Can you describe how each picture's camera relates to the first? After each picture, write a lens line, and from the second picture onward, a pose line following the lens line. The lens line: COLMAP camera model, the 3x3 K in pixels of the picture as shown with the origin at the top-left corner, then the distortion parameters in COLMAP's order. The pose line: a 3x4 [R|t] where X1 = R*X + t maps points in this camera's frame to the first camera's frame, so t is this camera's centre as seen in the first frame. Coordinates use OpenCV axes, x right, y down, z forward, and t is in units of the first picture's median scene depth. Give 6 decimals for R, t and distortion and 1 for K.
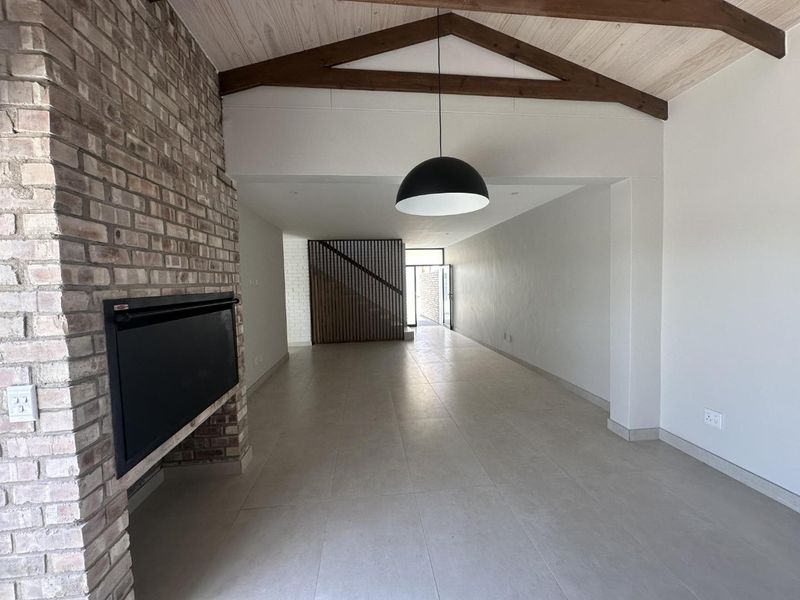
lens RADIAL K [[316.4, 0, 400.0], [0, 316.4, 300.0], [0, 0, 1]] dist [-0.010555, 0.000186]
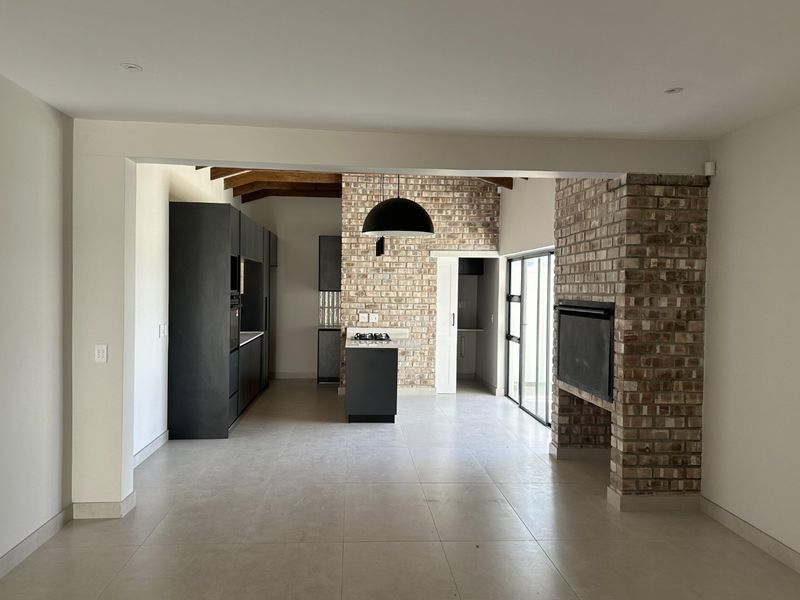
lens RADIAL K [[683.2, 0, 400.0], [0, 683.2, 300.0], [0, 0, 1]] dist [-0.003092, -0.012856]
pose [[-0.999025, 0.010578, 0.042862, 0.009850], [0.013735, 0.997159, 0.074063, -0.223695], [-0.041957, 0.074579, -0.996332, 3.540765]]
